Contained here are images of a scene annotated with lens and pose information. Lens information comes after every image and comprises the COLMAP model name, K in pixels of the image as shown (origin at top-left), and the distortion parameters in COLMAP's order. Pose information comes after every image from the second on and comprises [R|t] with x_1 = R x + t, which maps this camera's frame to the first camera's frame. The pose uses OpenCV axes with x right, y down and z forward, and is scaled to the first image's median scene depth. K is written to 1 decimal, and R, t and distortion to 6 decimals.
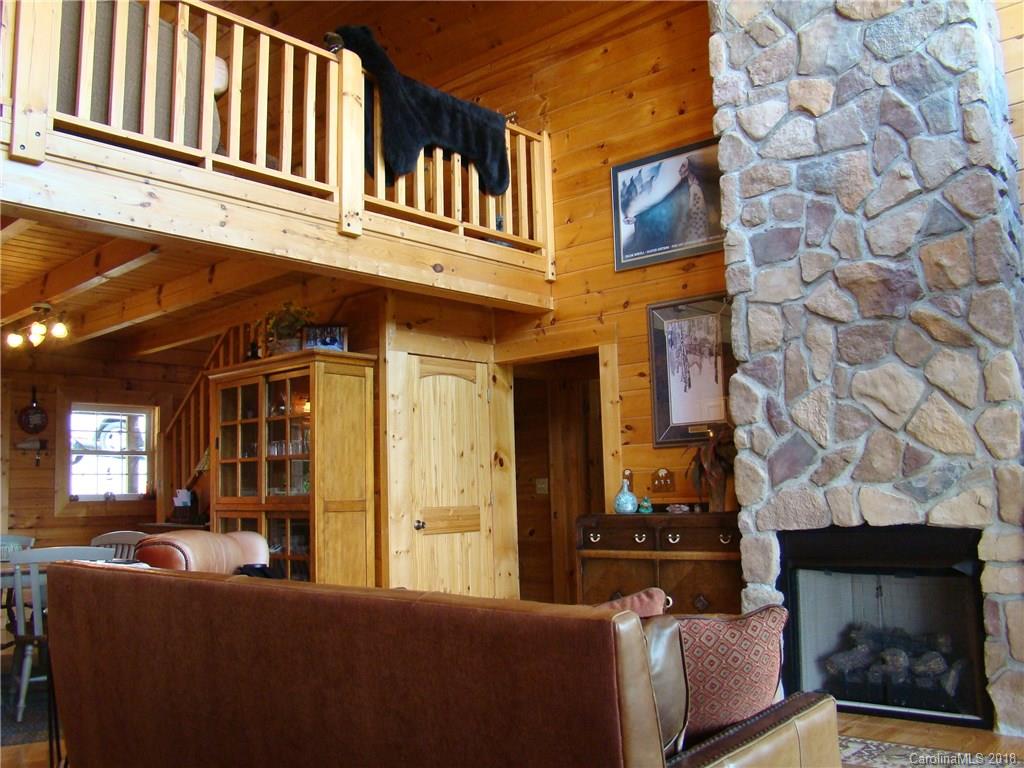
lens RADIAL K [[918.6, 0, 512.0], [0, 918.6, 384.0], [0, 0, 1]] dist [-0.139641, 0.102758]
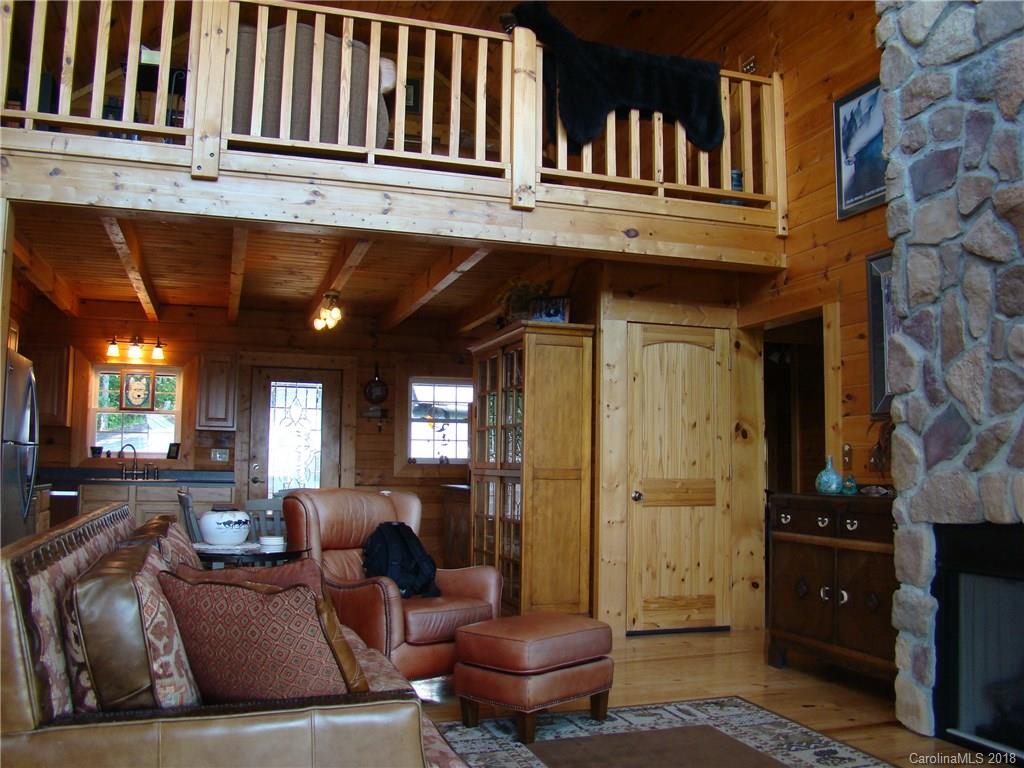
lens RADIAL K [[918.6, 0, 512.0], [0, 918.6, 384.0], [0, 0, 1]] dist [-0.139641, 0.102758]
pose [[0.863659, -0.007113, -0.504027, 0.369007], [0.023430, 0.999386, 0.026043, 0.006423], [0.503532, -0.034301, 0.863295, 0.115475]]
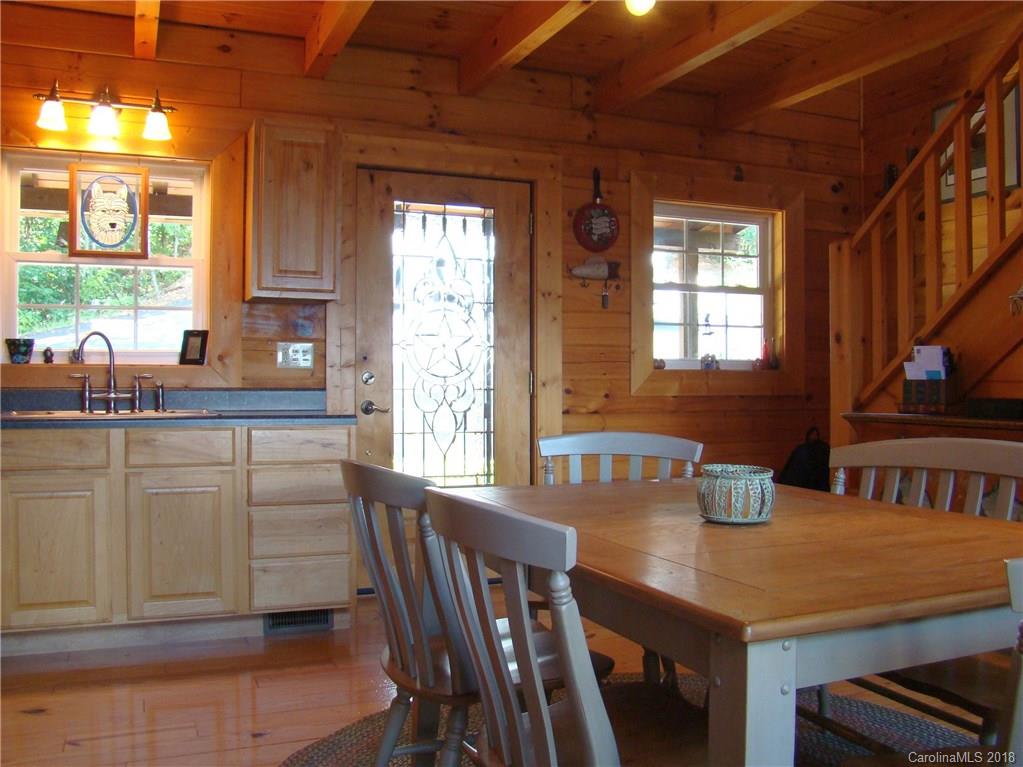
lens RADIAL K [[917.7, 0, 511.5], [0, 917.7, 383.5], [0, 0, 1]] dist [-0.139641, 0.102758]
pose [[0.904649, 0.031744, -0.424974, -0.581893], [0.021814, 0.992465, 0.120571, 0.119347], [0.425599, -0.118345, 0.897140, 0.755111]]
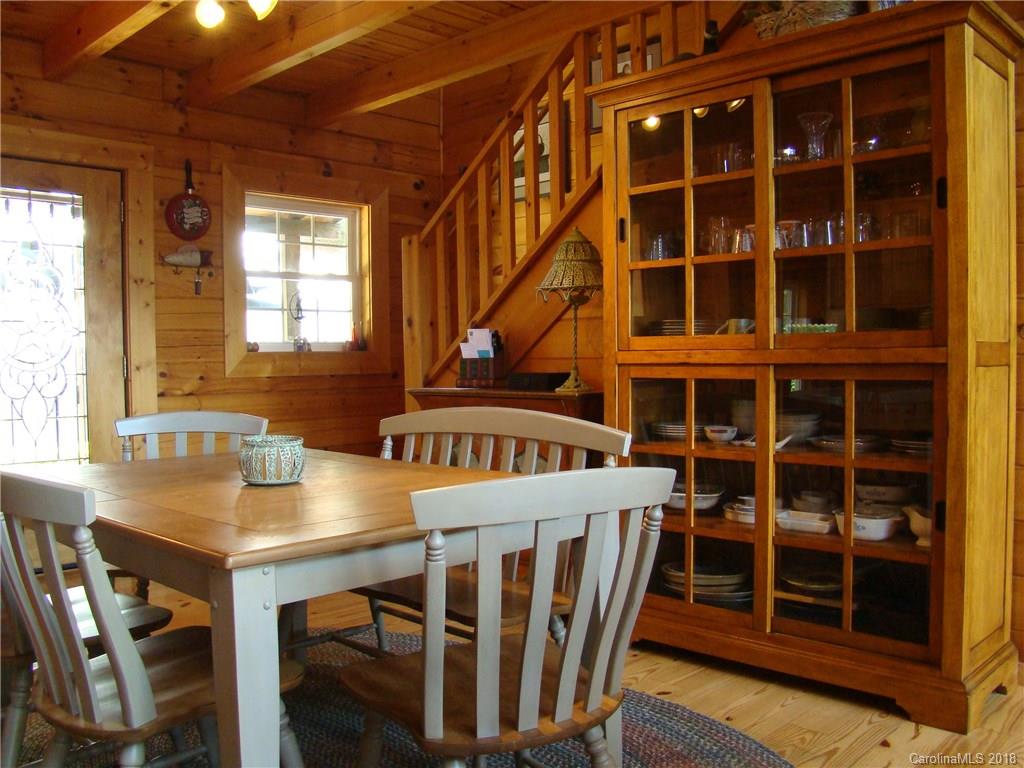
lens RADIAL K [[903.4, 0, 496.5], [0, 903.4, 381.2], [0, 0, 1]] dist [-0.143356, 0.112167]
pose [[0.998501, 0.015913, -0.052362, -0.519336], [-0.008287, 0.989723, 0.142755, 0.110489], [0.054096, -0.142107, 0.988372, 0.703540]]
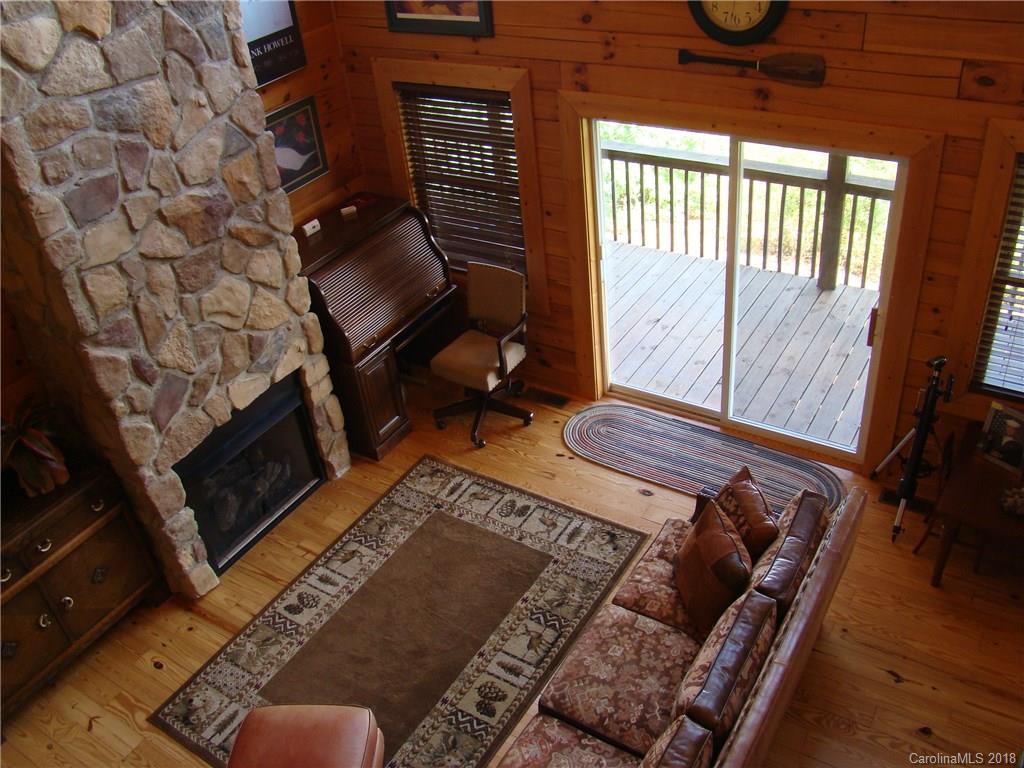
lens RADIAL K [[903.4, 0, 496.5], [0, 903.4, 381.2], [0, 0, 1]] dist [-0.143356, 0.112167]
pose [[-0.144920, -0.526352, 0.837826, -0.559767], [-0.009151, 0.847442, 0.530810, -0.457714], [-0.989401, 0.069258, -0.127628, 0.747991]]
